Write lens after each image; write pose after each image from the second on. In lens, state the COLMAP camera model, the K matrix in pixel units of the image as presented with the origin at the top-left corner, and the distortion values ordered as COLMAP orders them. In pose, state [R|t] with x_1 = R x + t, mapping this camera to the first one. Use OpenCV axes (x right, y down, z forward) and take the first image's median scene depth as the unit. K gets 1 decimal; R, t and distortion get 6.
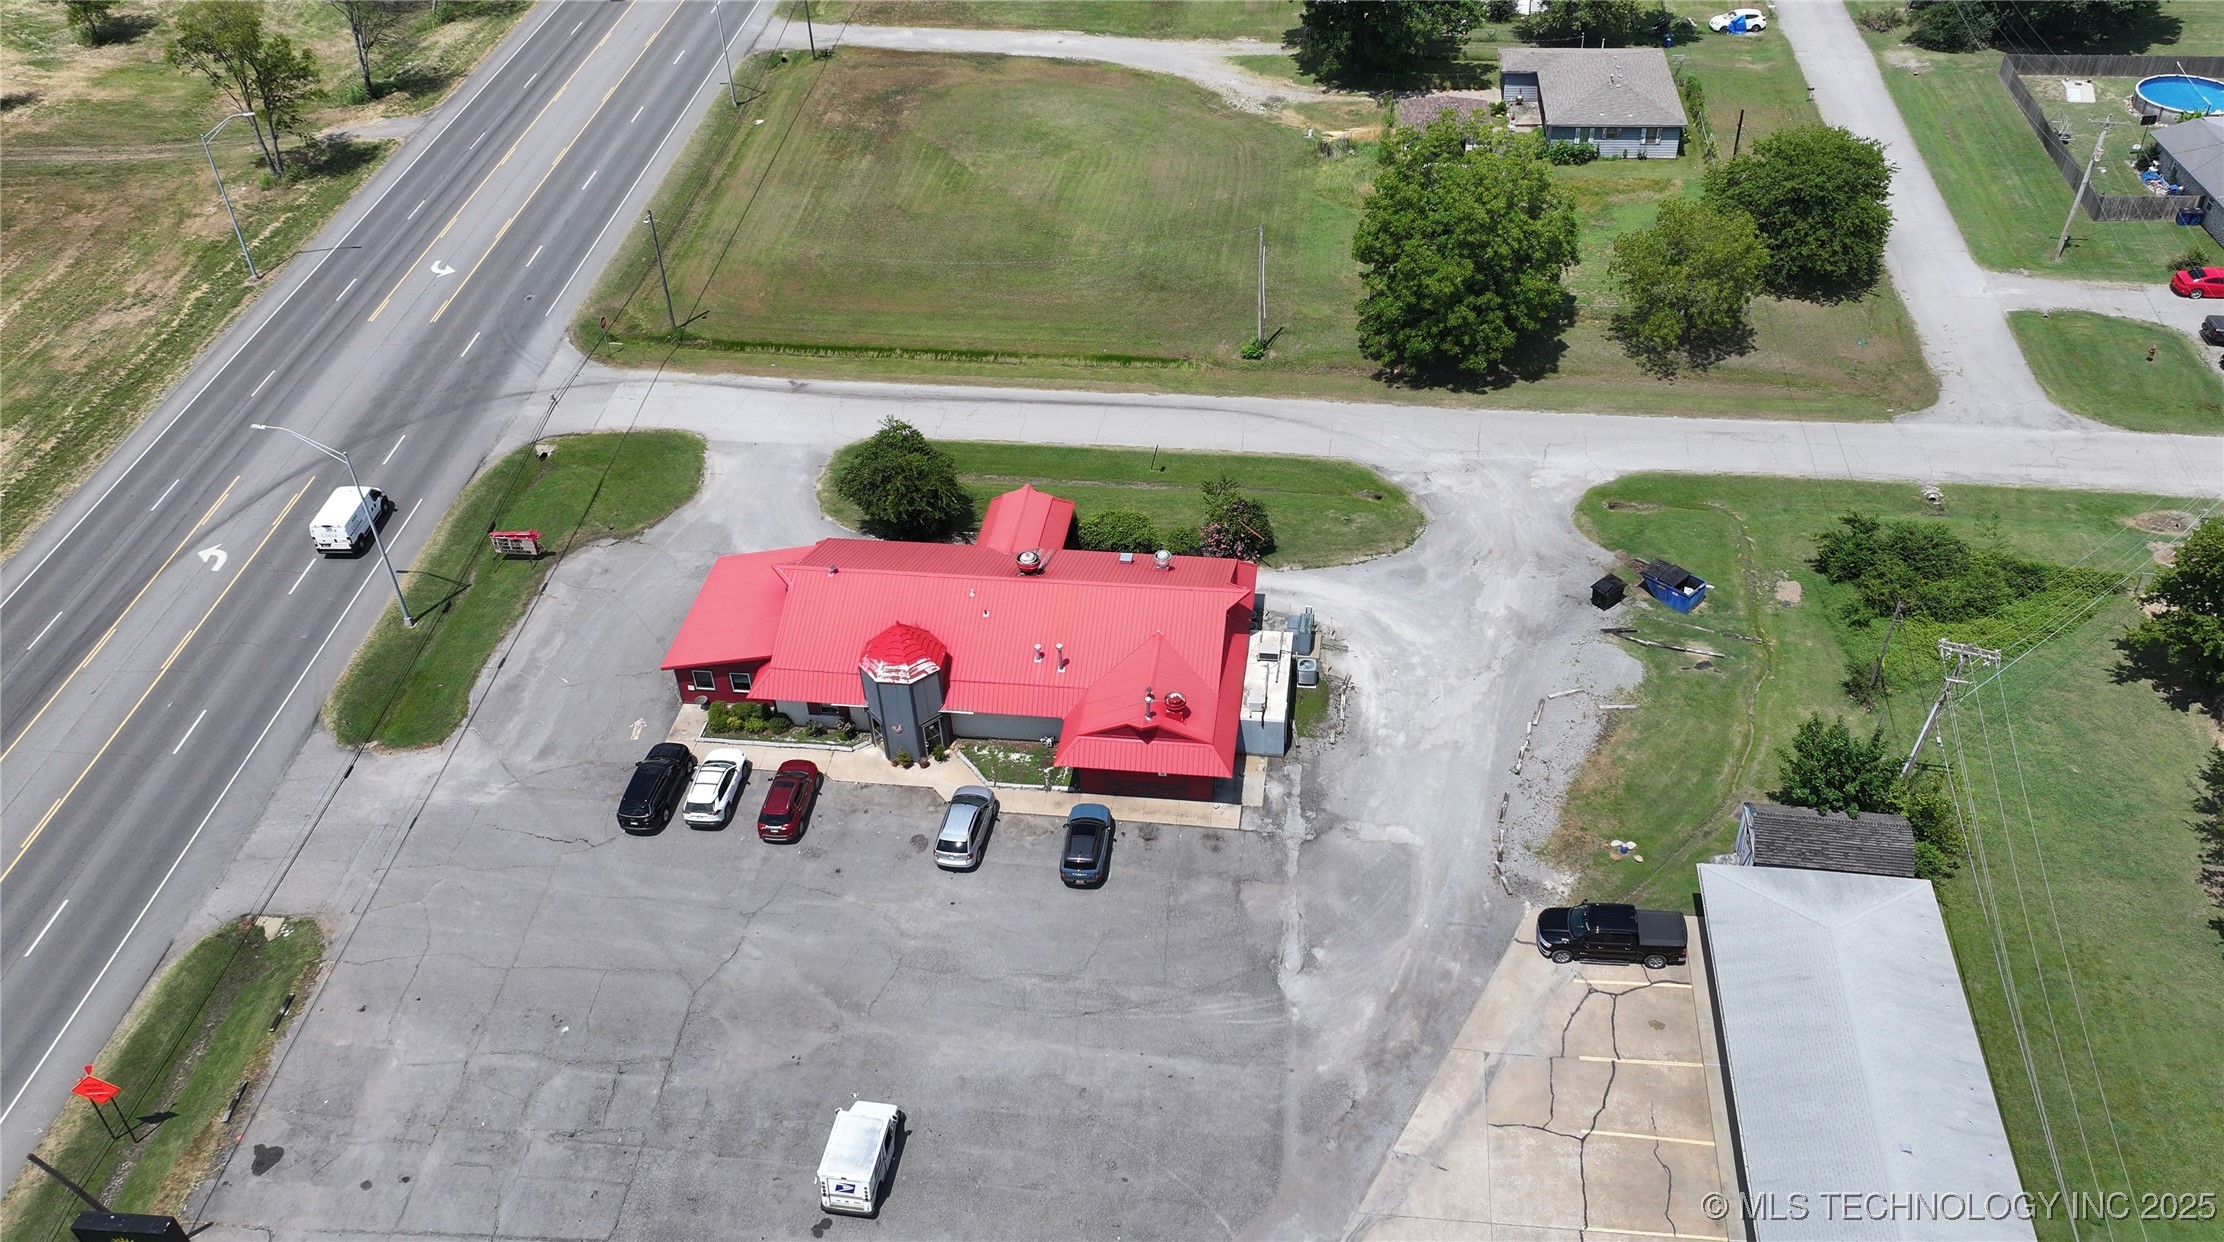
lens RADIAL K [[1731.5, 0, 1159.9], [0, 1731.5, 617.3], [0, 0, 1]] dist [0.006388, 0.002848]
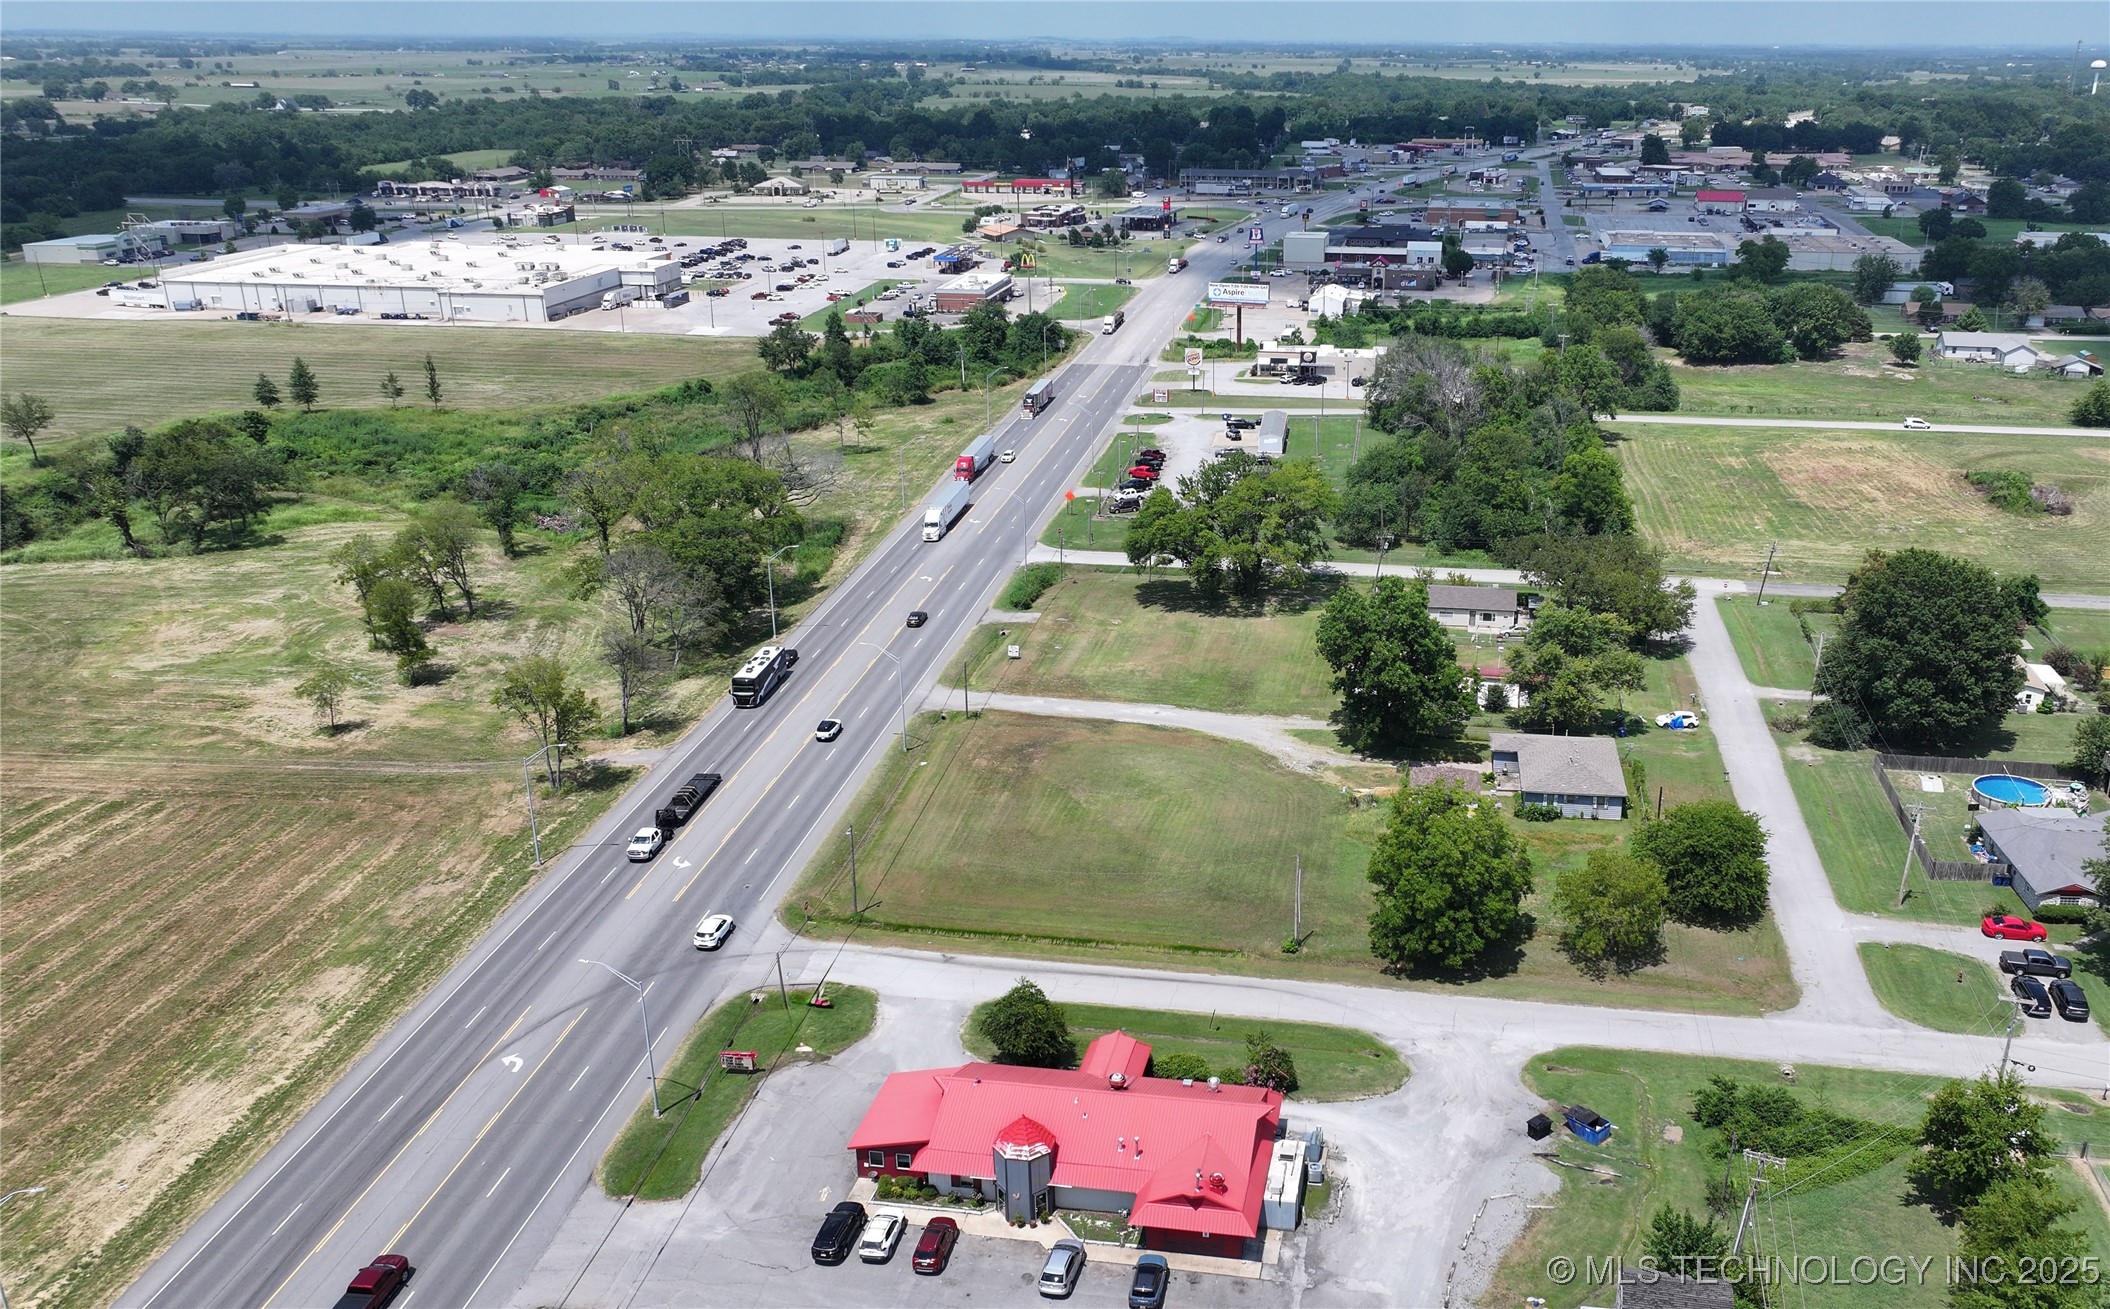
lens RADIAL K [[1735.8, 0, 1226.9], [0, 1735.8, 653.7], [0, 0, 1]] dist [0.007245, -0.000243]
pose [[0.999122, 0.040381, -0.011192, 0.013297], [-0.041793, 0.940926, -0.336023, 0.104289], [-0.003038, 0.336196, 0.941787, -0.410712]]
